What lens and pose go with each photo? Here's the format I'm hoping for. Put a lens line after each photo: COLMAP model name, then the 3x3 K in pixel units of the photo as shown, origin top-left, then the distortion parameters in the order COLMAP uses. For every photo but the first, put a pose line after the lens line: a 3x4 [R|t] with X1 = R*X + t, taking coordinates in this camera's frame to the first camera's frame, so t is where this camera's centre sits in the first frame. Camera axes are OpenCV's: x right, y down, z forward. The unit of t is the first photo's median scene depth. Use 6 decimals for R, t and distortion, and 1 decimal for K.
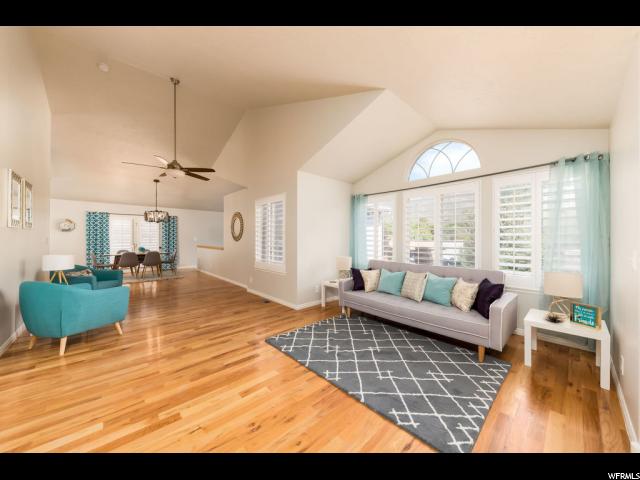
lens RADIAL K [[256.3, 0, 320.0], [0, 256.3, 240.0], [0, 0, 1]] dist [-0.000148, -0.000026]
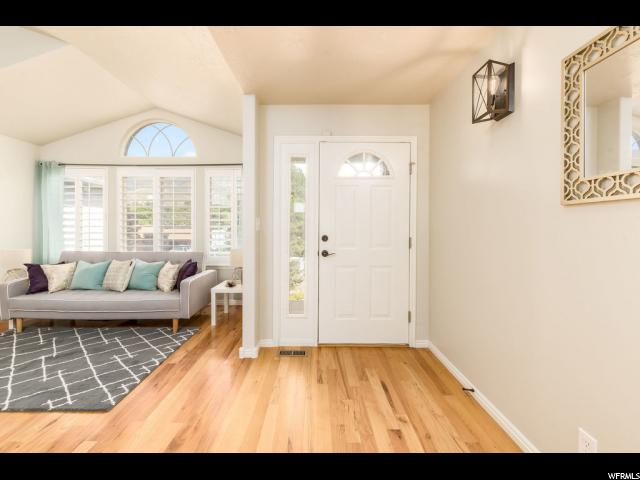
lens RADIAL K [[288.2, 0, 318.3], [0, 288.2, 227.3], [0, 0, 1]] dist [-0.002903, -0.001567]
pose [[0.647509, -0.007302, 0.762023, 0.057211], [0.002464, 0.999969, 0.007488, 0.003833], [-0.762054, -0.002971, 0.647507, -0.205681]]
